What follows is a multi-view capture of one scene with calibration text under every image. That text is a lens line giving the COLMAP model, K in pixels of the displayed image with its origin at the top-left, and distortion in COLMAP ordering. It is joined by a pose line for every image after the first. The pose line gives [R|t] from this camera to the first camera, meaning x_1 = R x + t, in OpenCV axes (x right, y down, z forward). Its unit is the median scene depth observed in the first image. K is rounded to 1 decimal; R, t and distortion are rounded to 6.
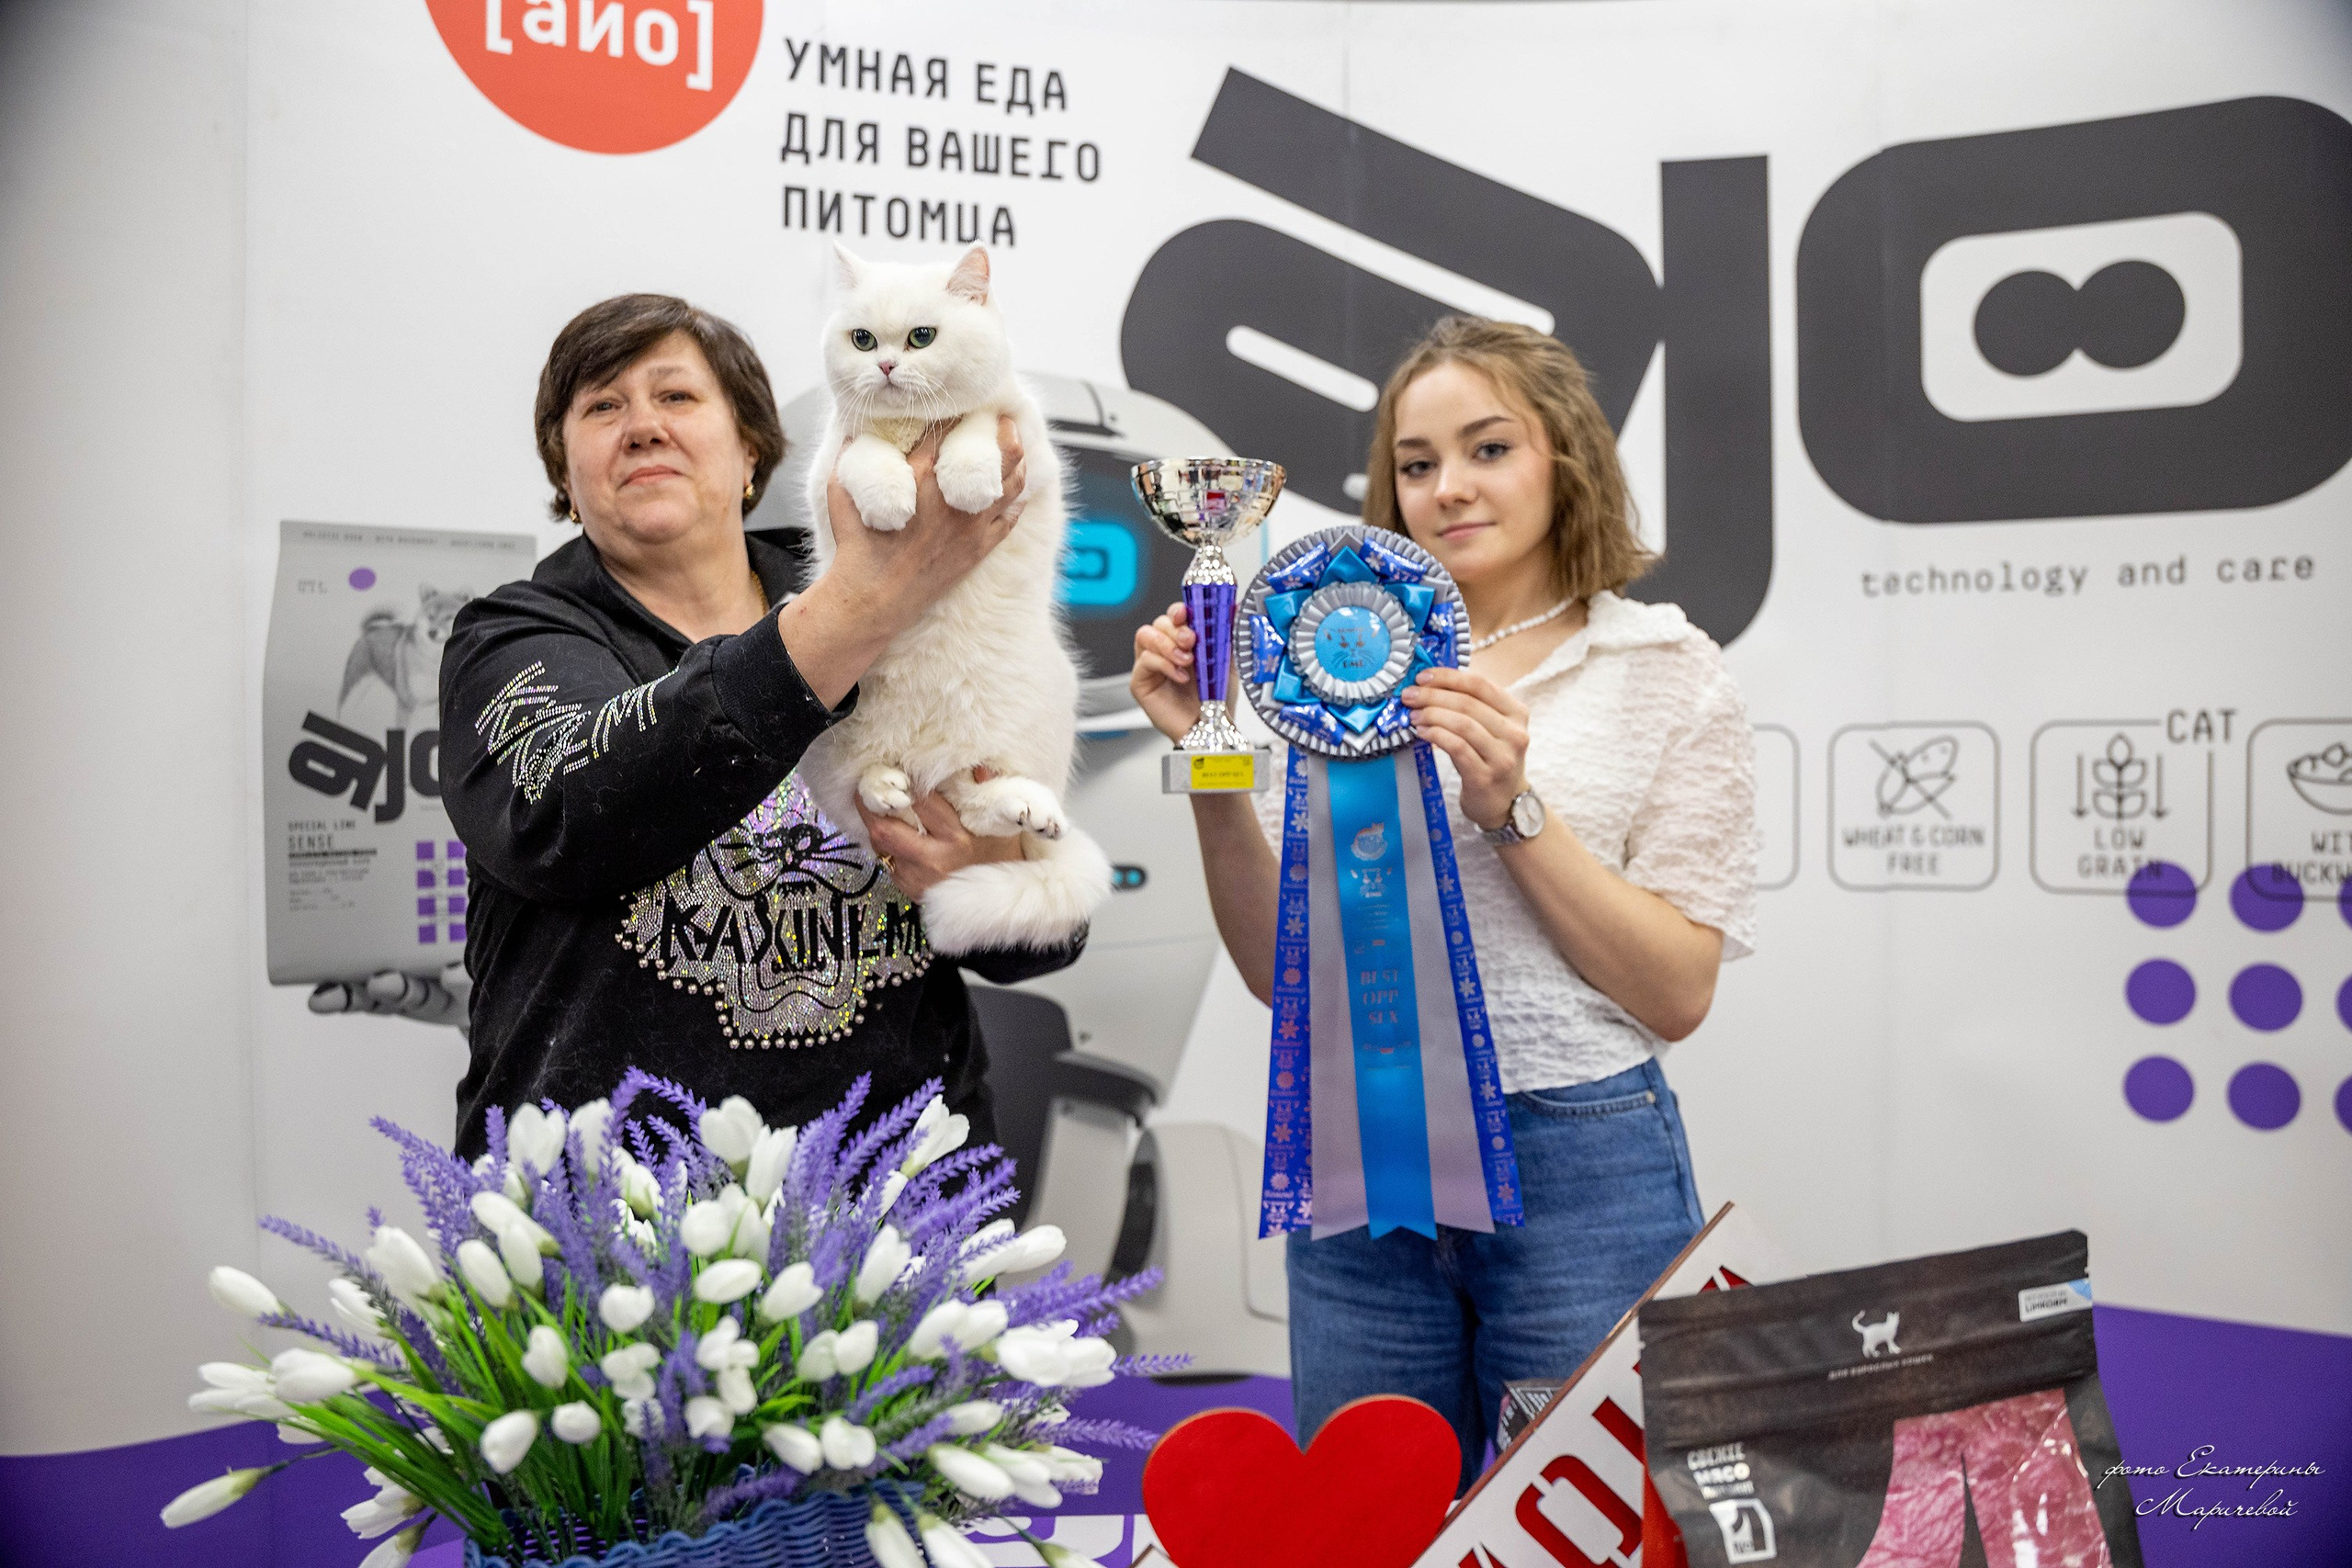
lens RADIAL K [[2050.0, 0, 1184.3], [0, 2050.0, 799.6], [0, 0, 1]] dist [-0.111666, 0.015181]
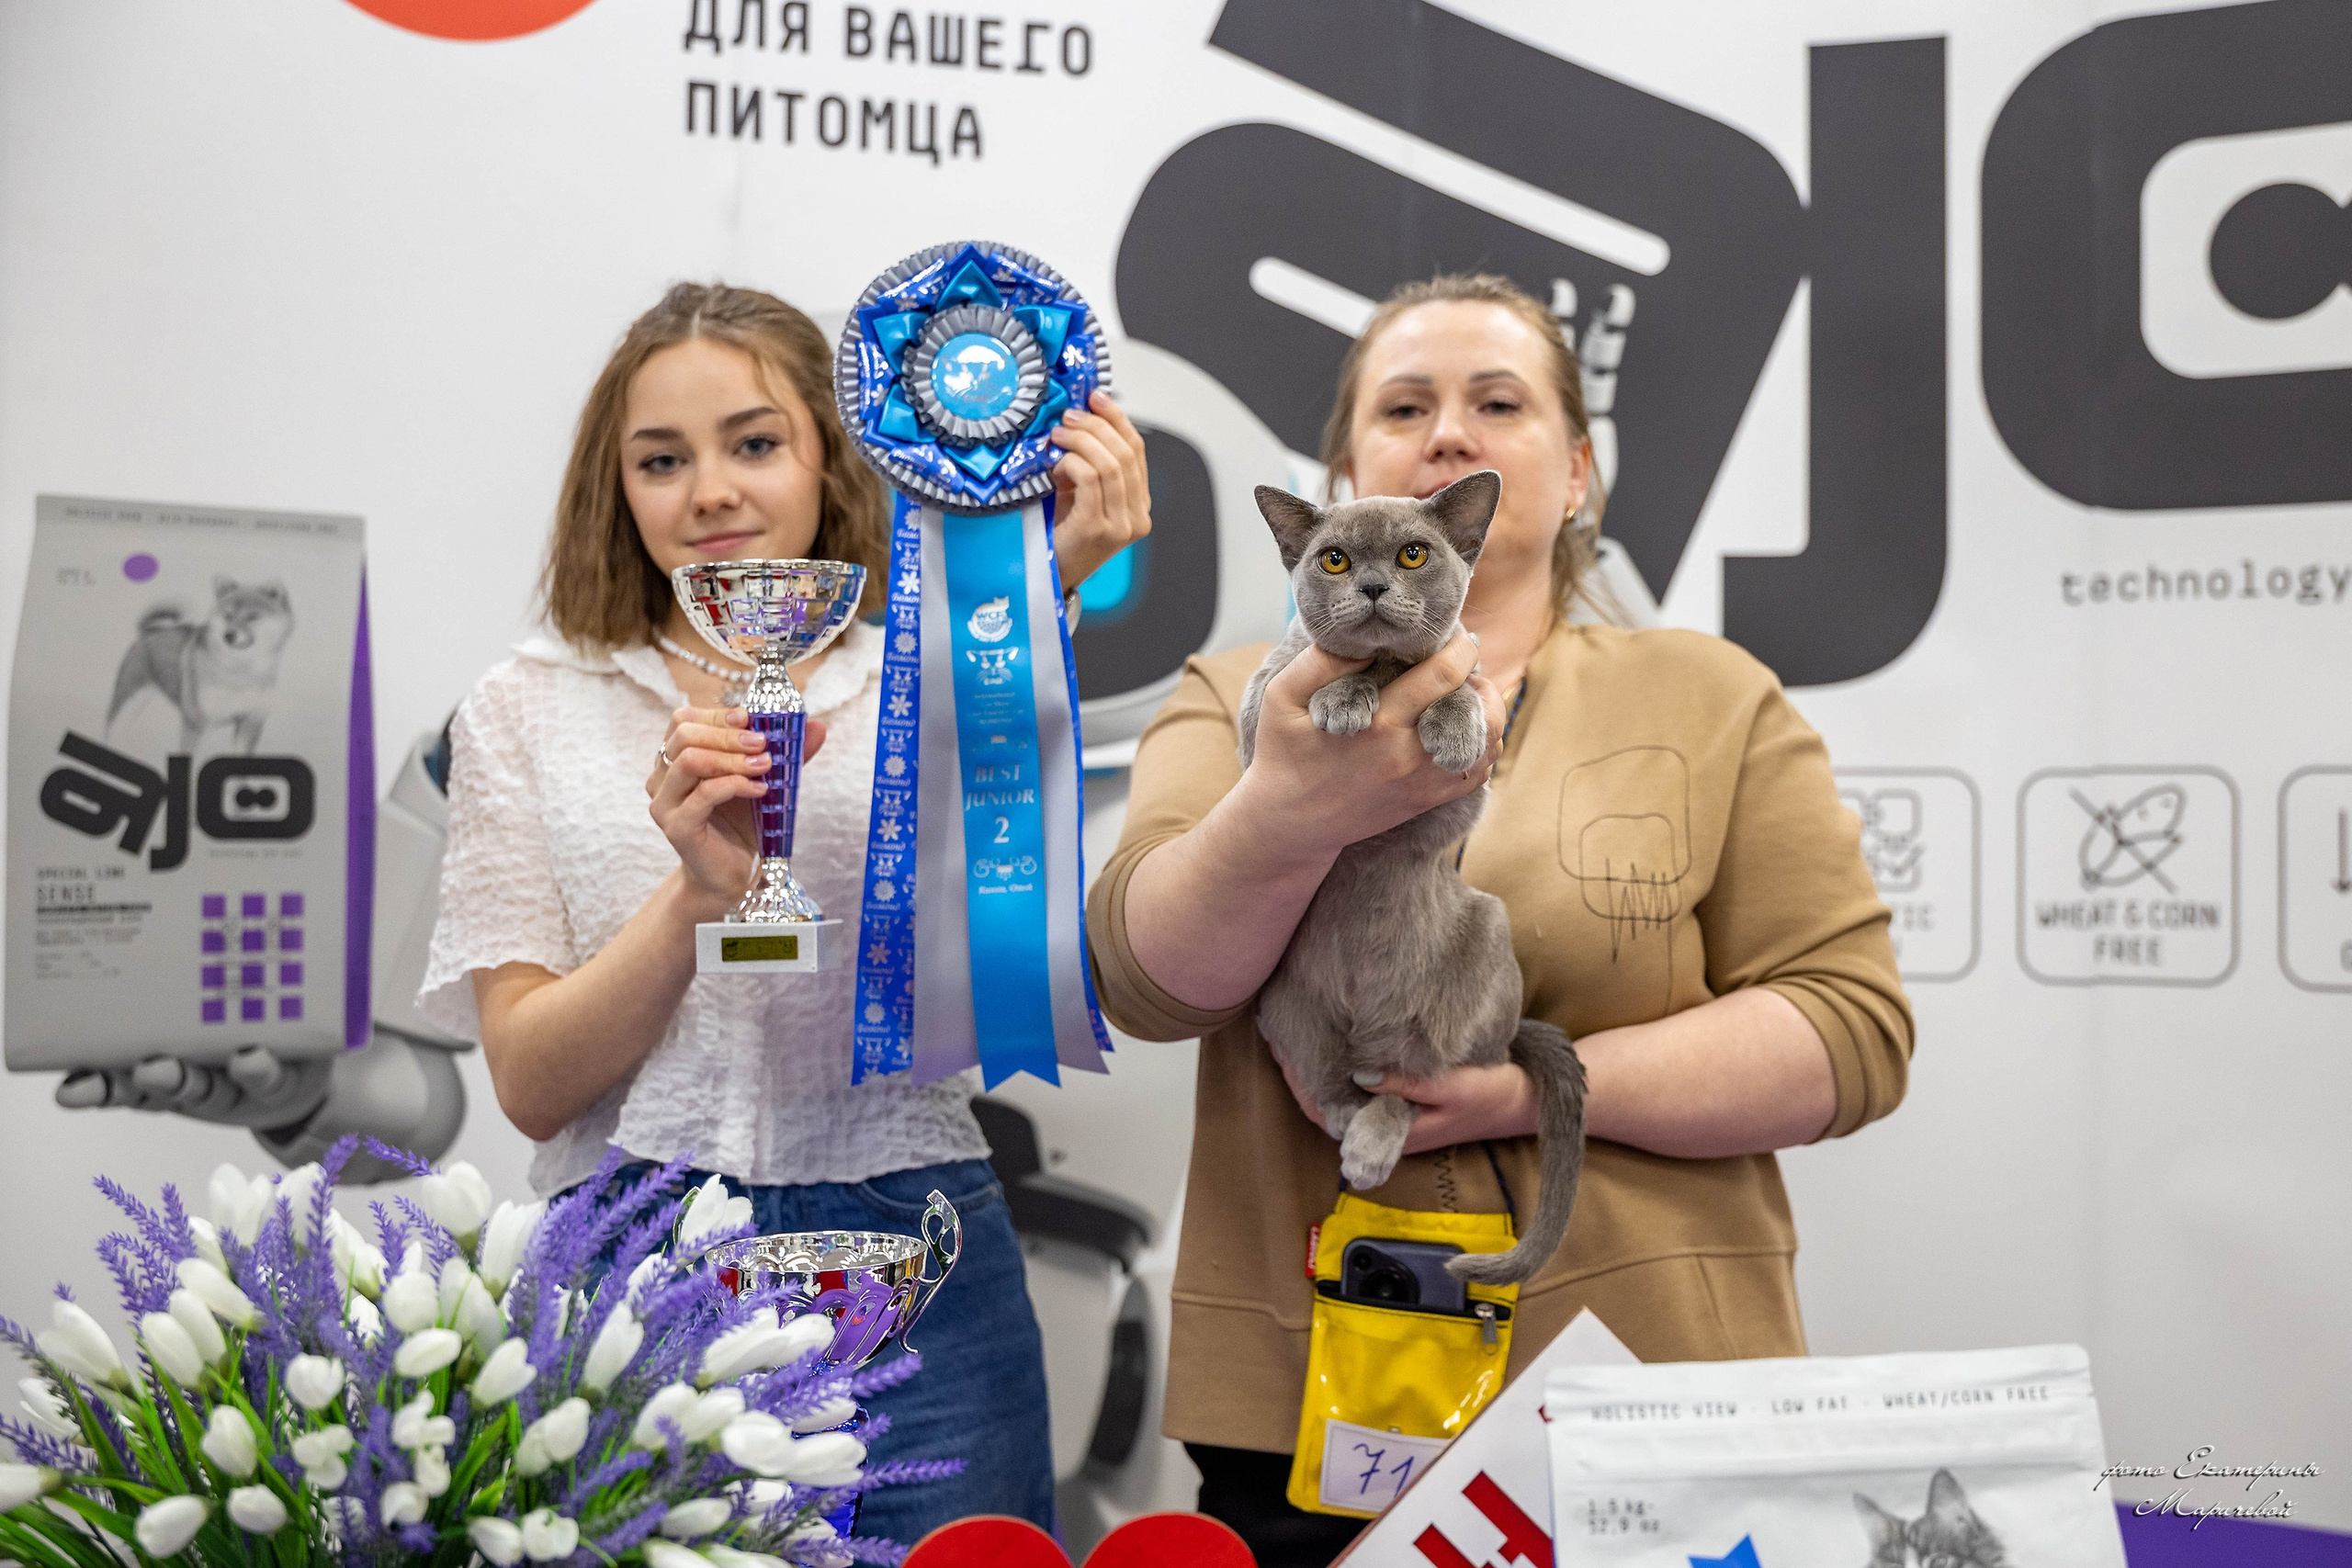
lens RADIAL K [[2845.3, 0, 1243.8], [0, 2845.3, 732.2], [0, 0, 1]] dist [-0.042580, 0.114617]
pose [[0.999300, 0.010450, -0.035922, 0.063544], [-0.012117, 0.998844, -0.046515, 0.003075], [0.035394, 0.046918, 0.998271, -0.098635]]
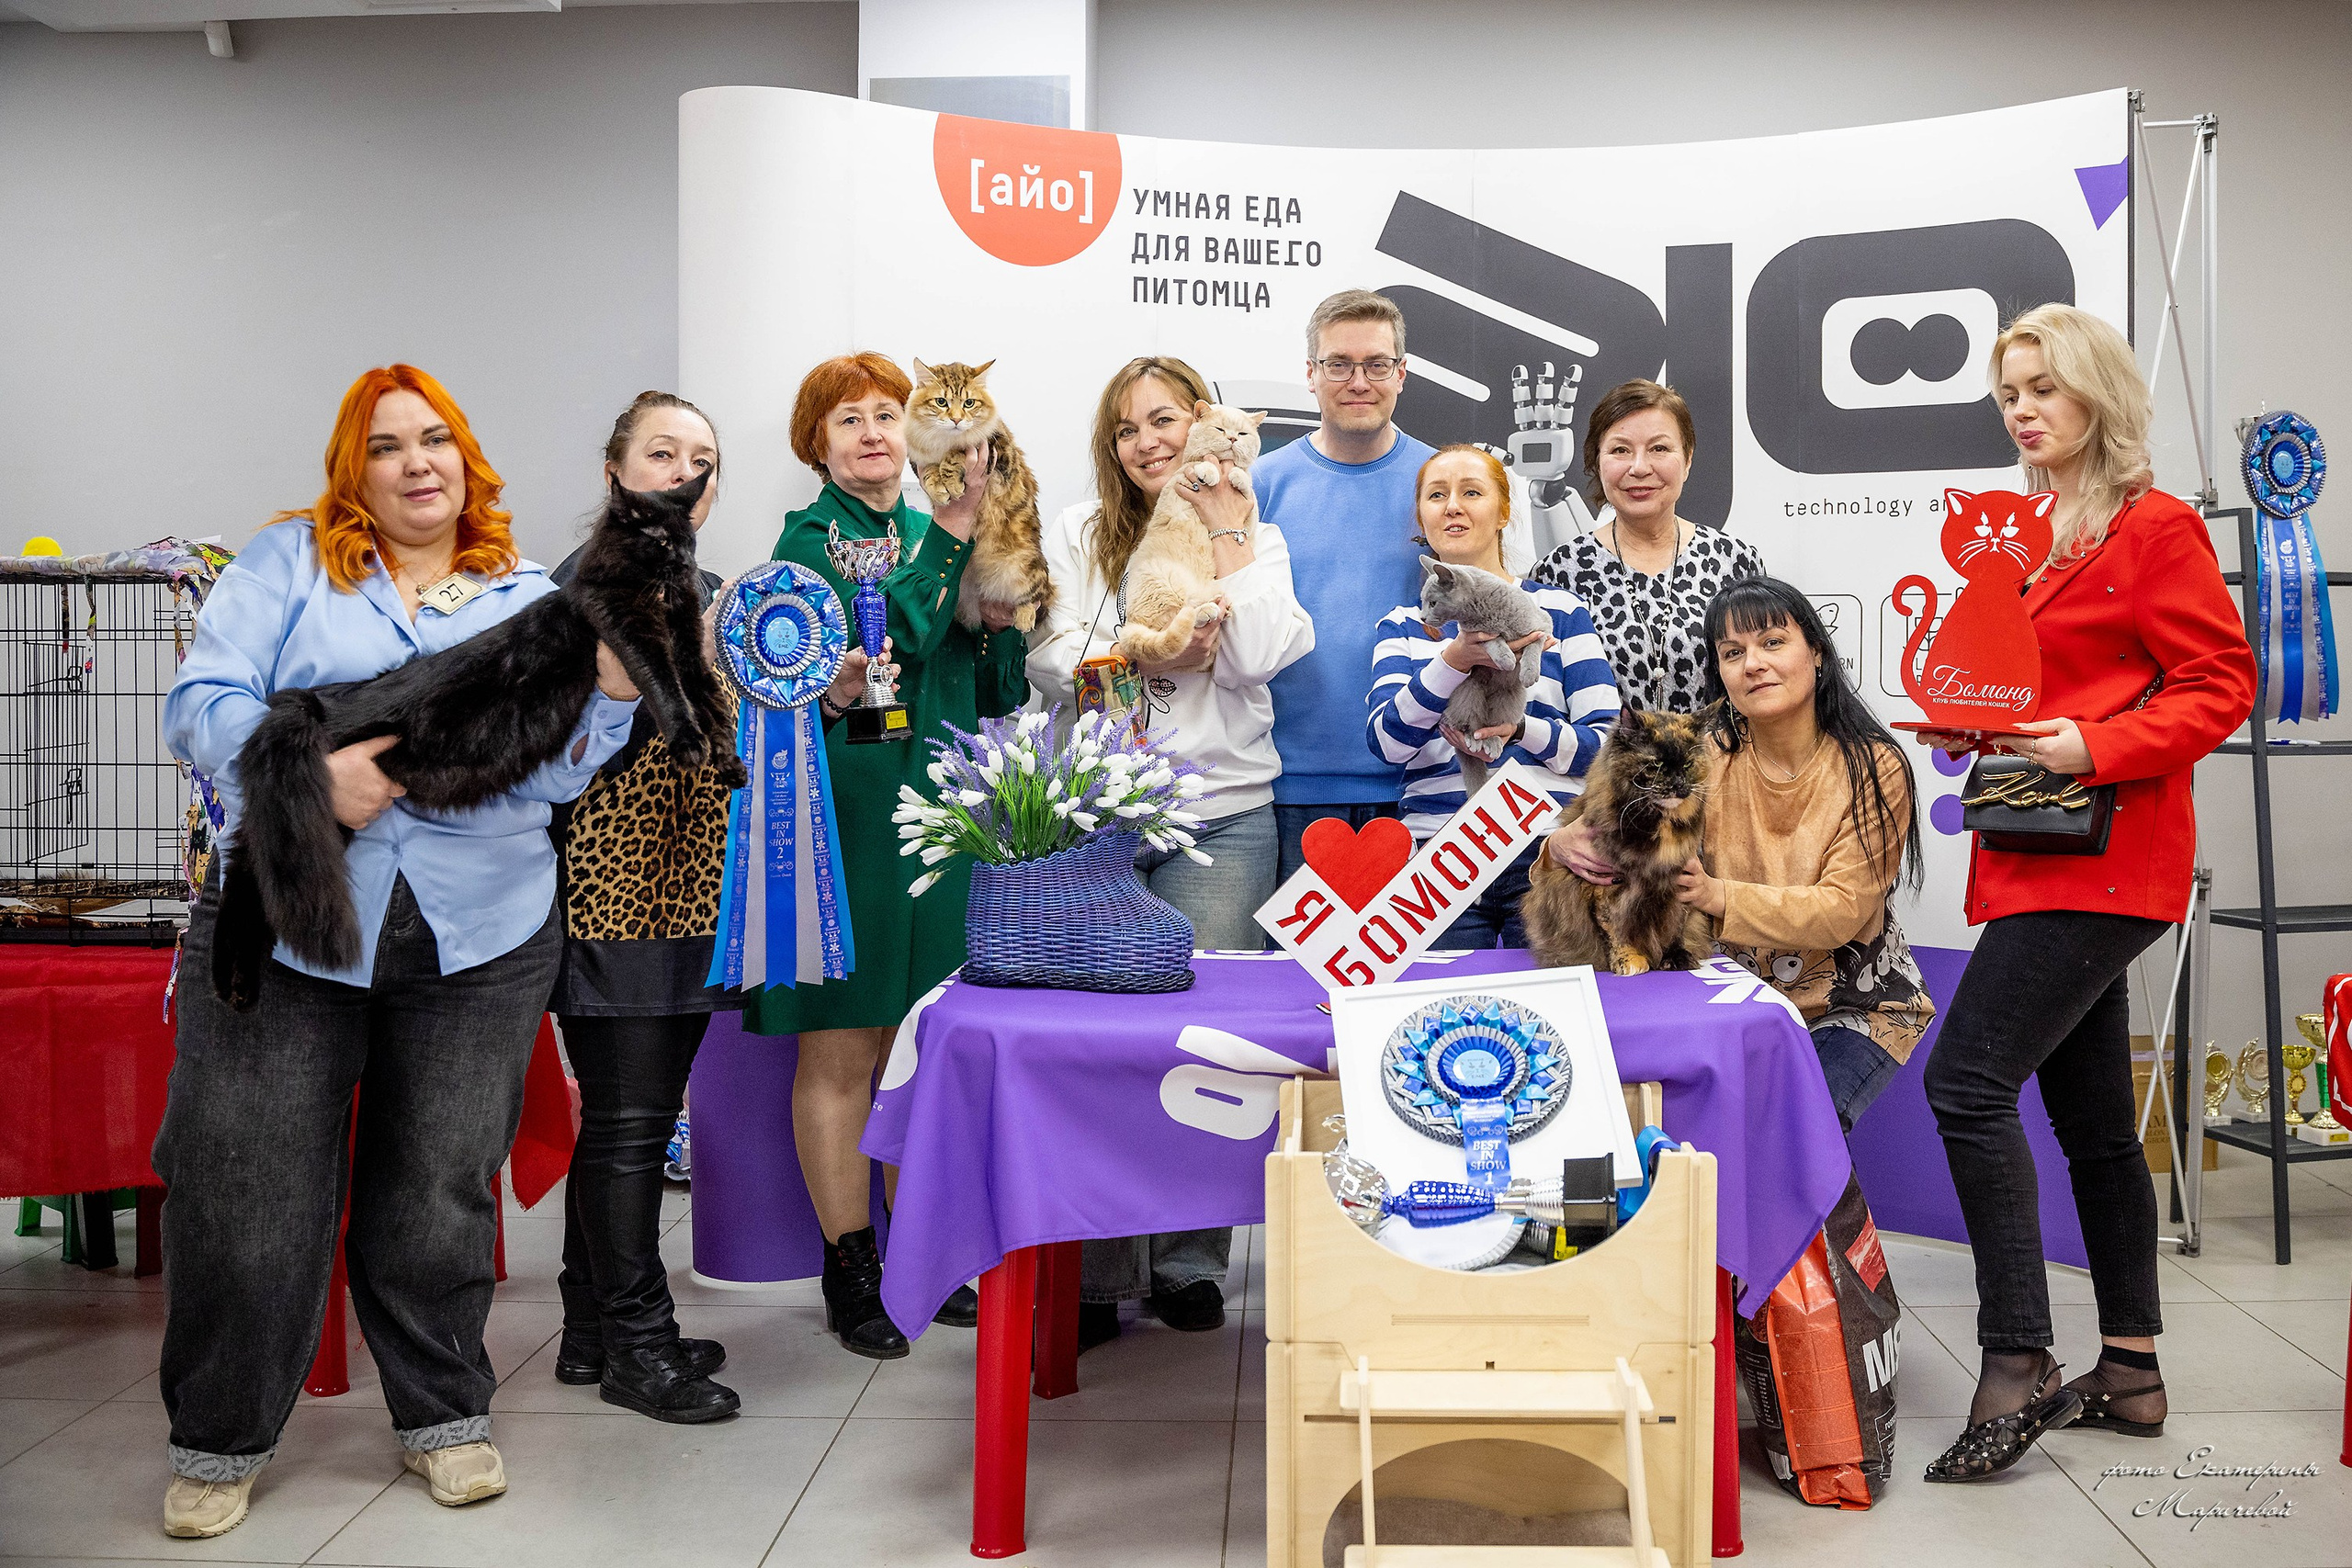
lens RADIAL K [[2169.0, 0, 1290.2], [0, 2169.0, 695.3], [0, 0, 1]] dist [-0.106070, 0.005147]
pose [[0.997035, 0.006859, -0.076640, 0.074157], [-0.006306, 0.999952, 0.007453, 0.034281], [0.076687, -0.006948, 0.997031, -0.795005]]
